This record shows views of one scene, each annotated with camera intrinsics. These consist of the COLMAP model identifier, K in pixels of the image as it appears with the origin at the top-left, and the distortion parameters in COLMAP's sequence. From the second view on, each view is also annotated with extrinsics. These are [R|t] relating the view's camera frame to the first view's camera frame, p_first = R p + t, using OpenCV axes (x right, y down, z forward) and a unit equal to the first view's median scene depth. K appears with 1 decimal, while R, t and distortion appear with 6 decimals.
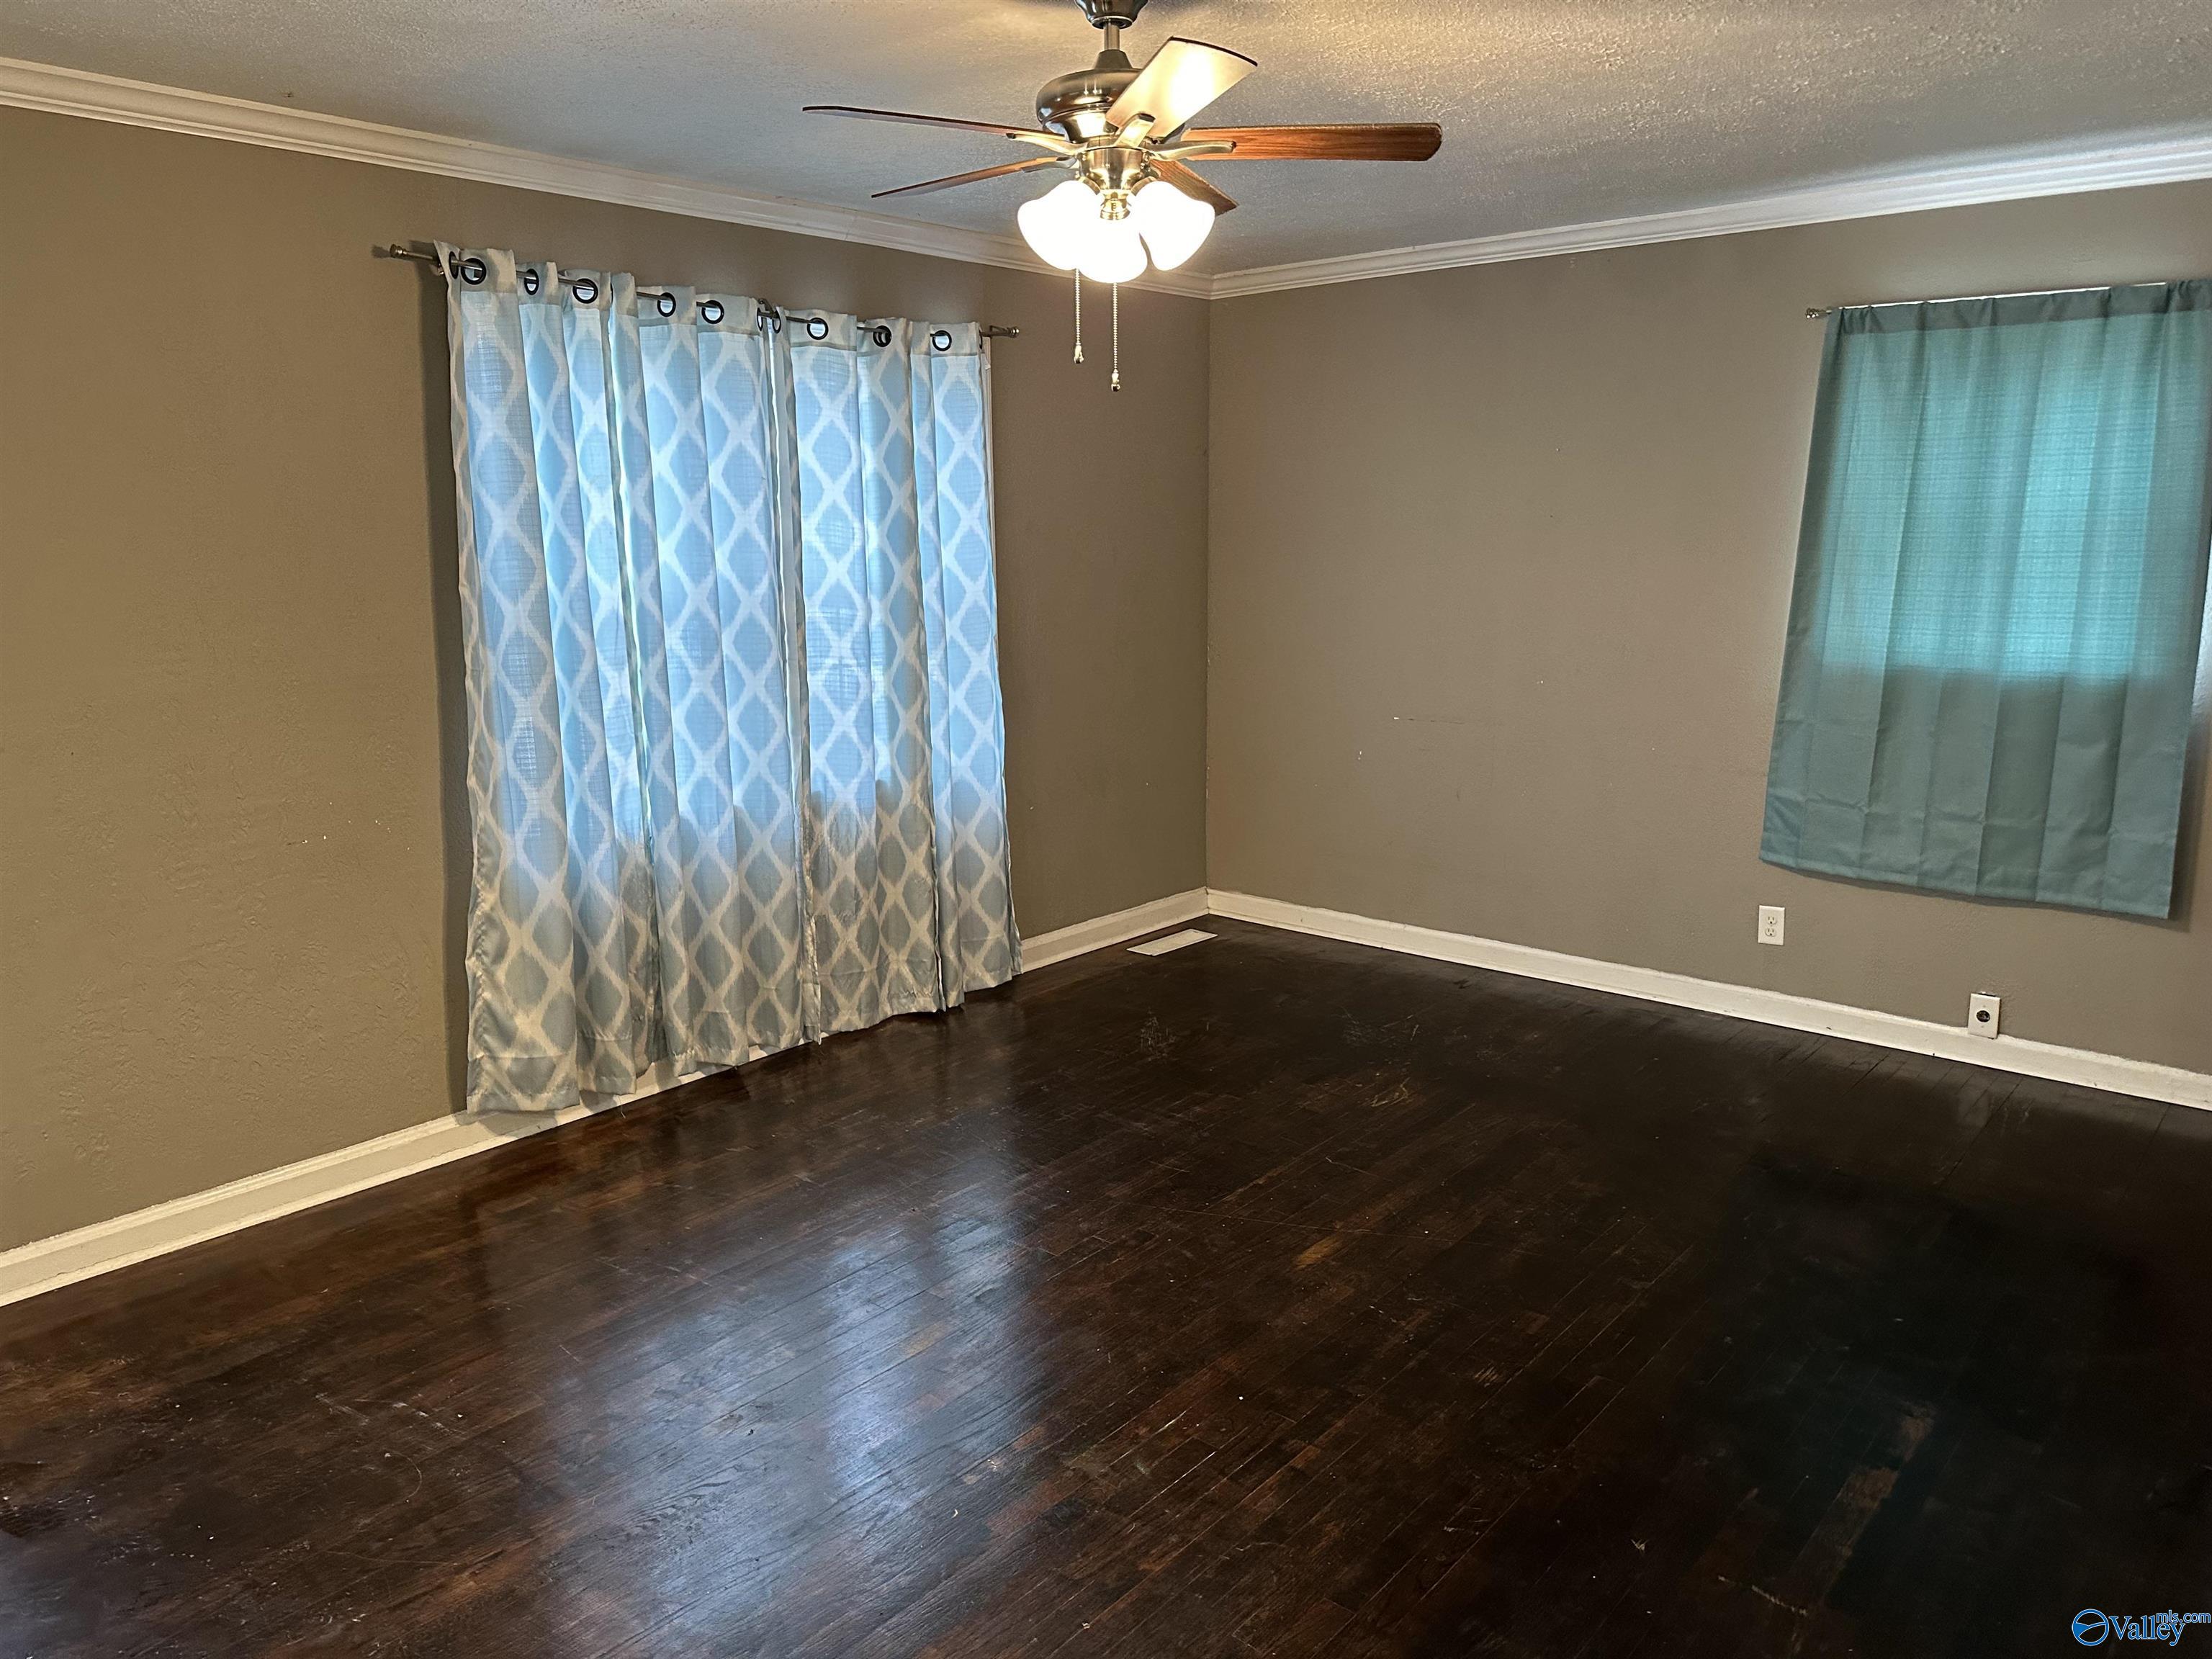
lens RADIAL K [[1546.5, 0, 1079.4], [0, 1546.5, 853.7], [0, 0, 1]] dist [0.065406, -0.087257]
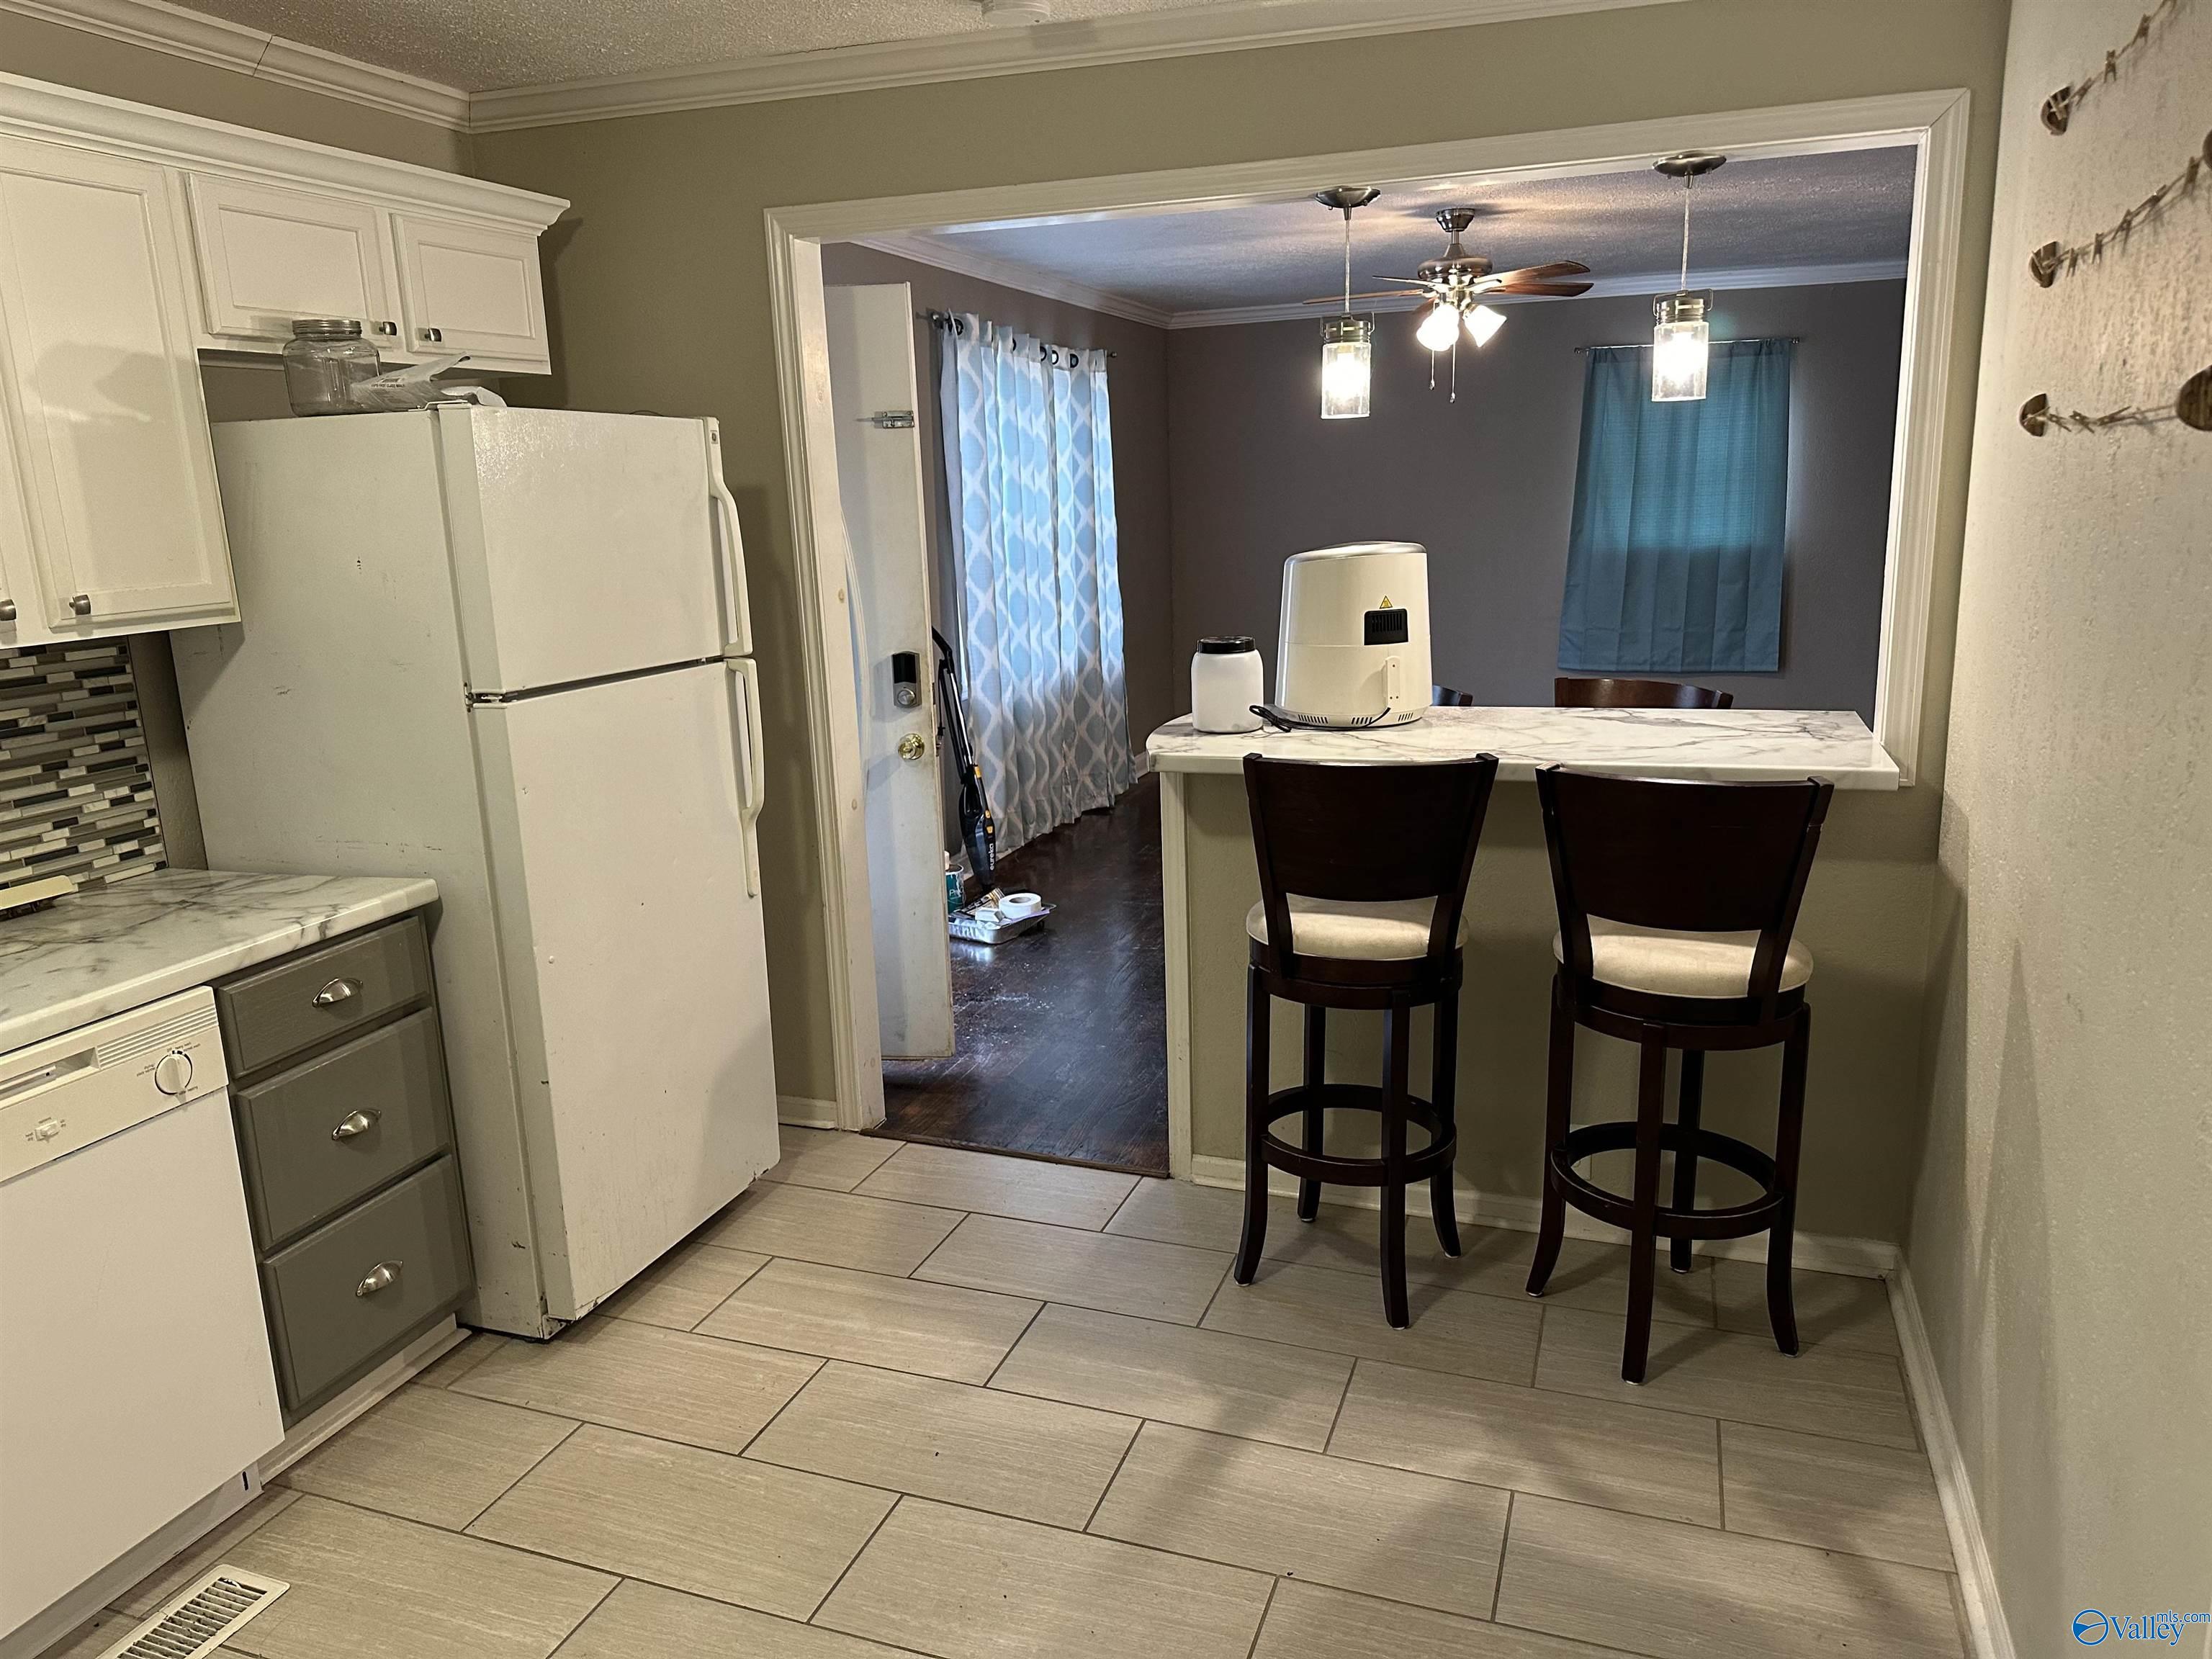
lens RADIAL K [[1546.5, 0, 1055.2], [0, 1546.5, 863.0], [0, 0, 1]] dist [0.065406, -0.087257]
pose [[0.933026, -0.105556, 0.343977, -0.785225], [0.098184, 0.994410, 0.038835, 0.109422], [-0.346153, -0.002461, 0.938175, -0.476170]]
